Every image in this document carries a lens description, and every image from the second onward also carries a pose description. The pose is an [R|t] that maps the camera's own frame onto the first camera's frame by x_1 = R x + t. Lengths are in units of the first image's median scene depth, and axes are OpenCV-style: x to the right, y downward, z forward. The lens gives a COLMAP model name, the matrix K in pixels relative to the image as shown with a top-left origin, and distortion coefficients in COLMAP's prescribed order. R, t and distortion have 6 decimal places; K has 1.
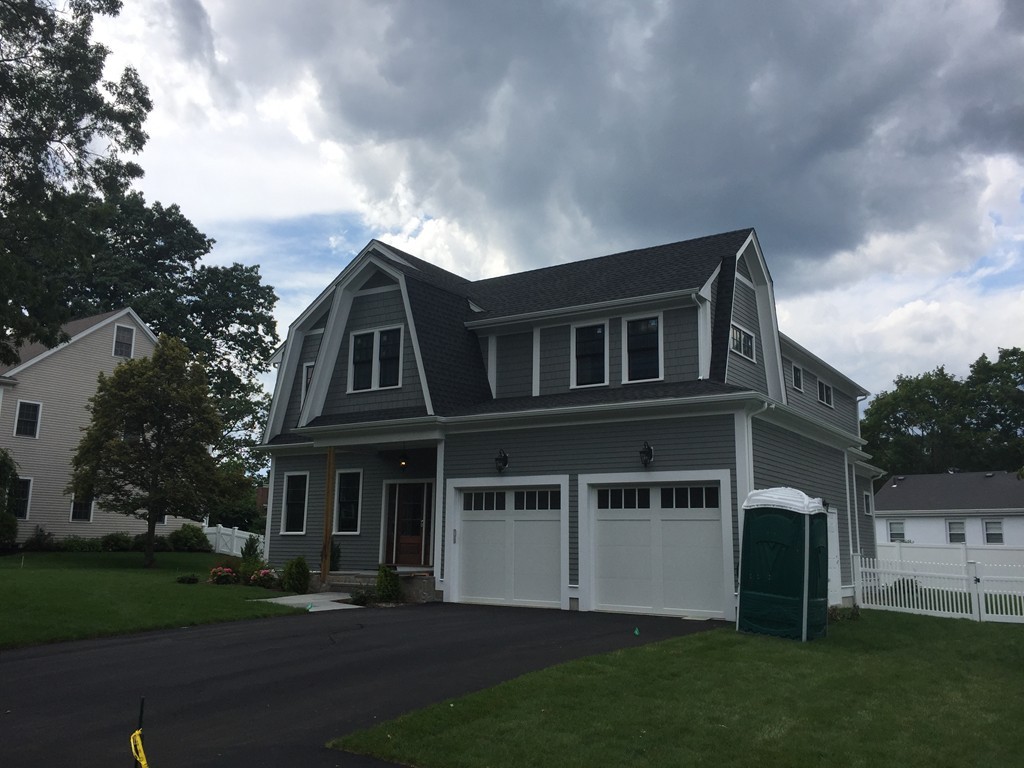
lens RADIAL K [[883.2, 0, 515.2], [0, 883.2, 387.9], [0, 0, 1]] dist [0.065230, -0.028332]
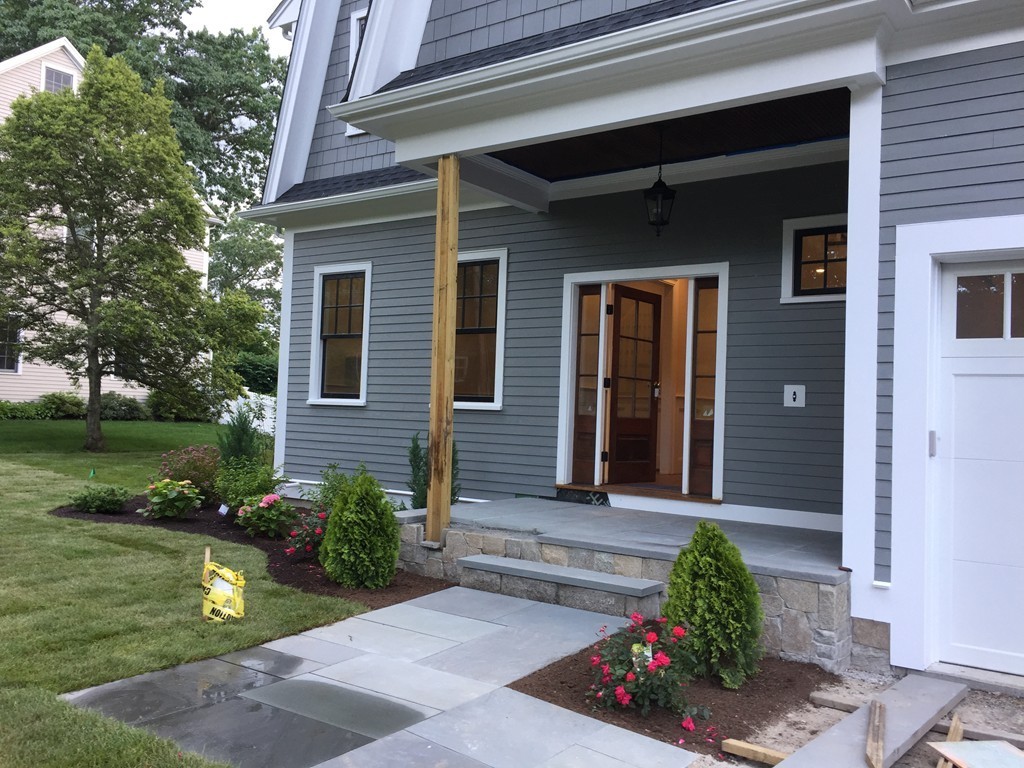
lens RADIAL K [[883.2, 0, 509.0], [0, 883.2, 383.9], [0, 0, 1]] dist [0.065230, -0.028332]
pose [[0.999271, 0.015543, -0.034873, -0.143383], [-0.010267, 0.989133, 0.146665, 0.085436], [0.036774, -0.146200, 0.988571, 0.544910]]
